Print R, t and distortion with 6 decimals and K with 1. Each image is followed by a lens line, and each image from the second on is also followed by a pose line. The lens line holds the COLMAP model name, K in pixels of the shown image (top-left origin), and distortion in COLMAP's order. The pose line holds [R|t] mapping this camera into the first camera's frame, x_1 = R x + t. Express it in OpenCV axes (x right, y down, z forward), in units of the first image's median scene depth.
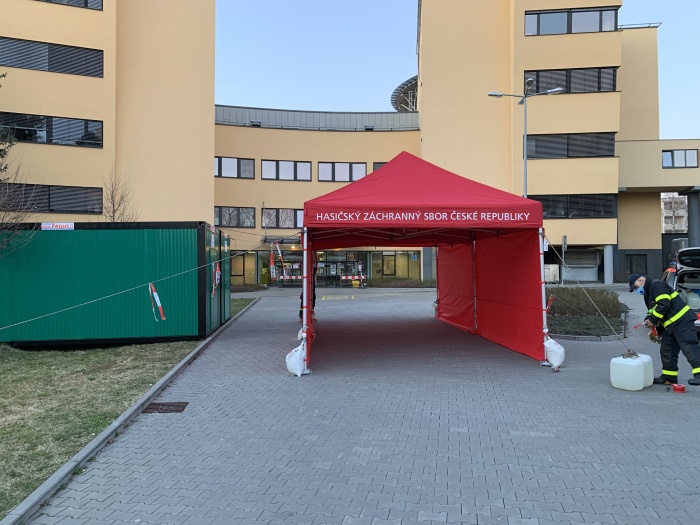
lens RADIAL K [[534.7, 0, 350.0], [0, 534.7, 262.5], [0, 0, 1]] dist [0.009263, -0.008021]
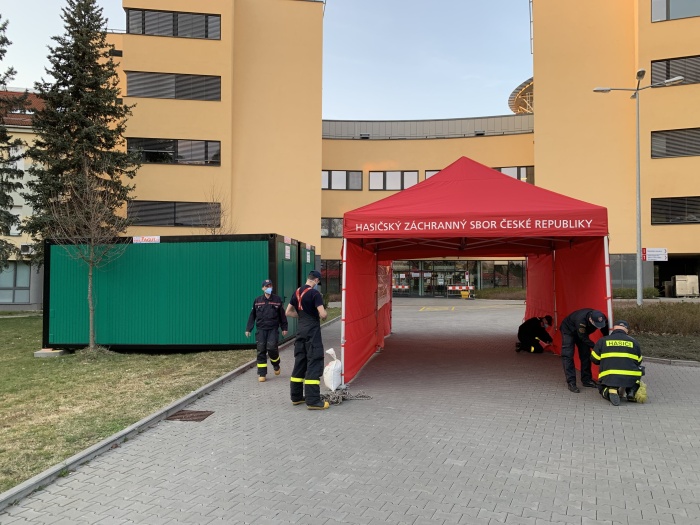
lens RADIAL K [[534.7, 0, 350.0], [0, 534.7, 262.5], [0, 0, 1]] dist [0.009263, -0.008021]
pose [[0.974530, -0.001883, -0.224248, 0.125201], [-0.002136, 0.999841, -0.017680, -0.003760], [0.224245, 0.017709, 0.974372, 0.041586]]
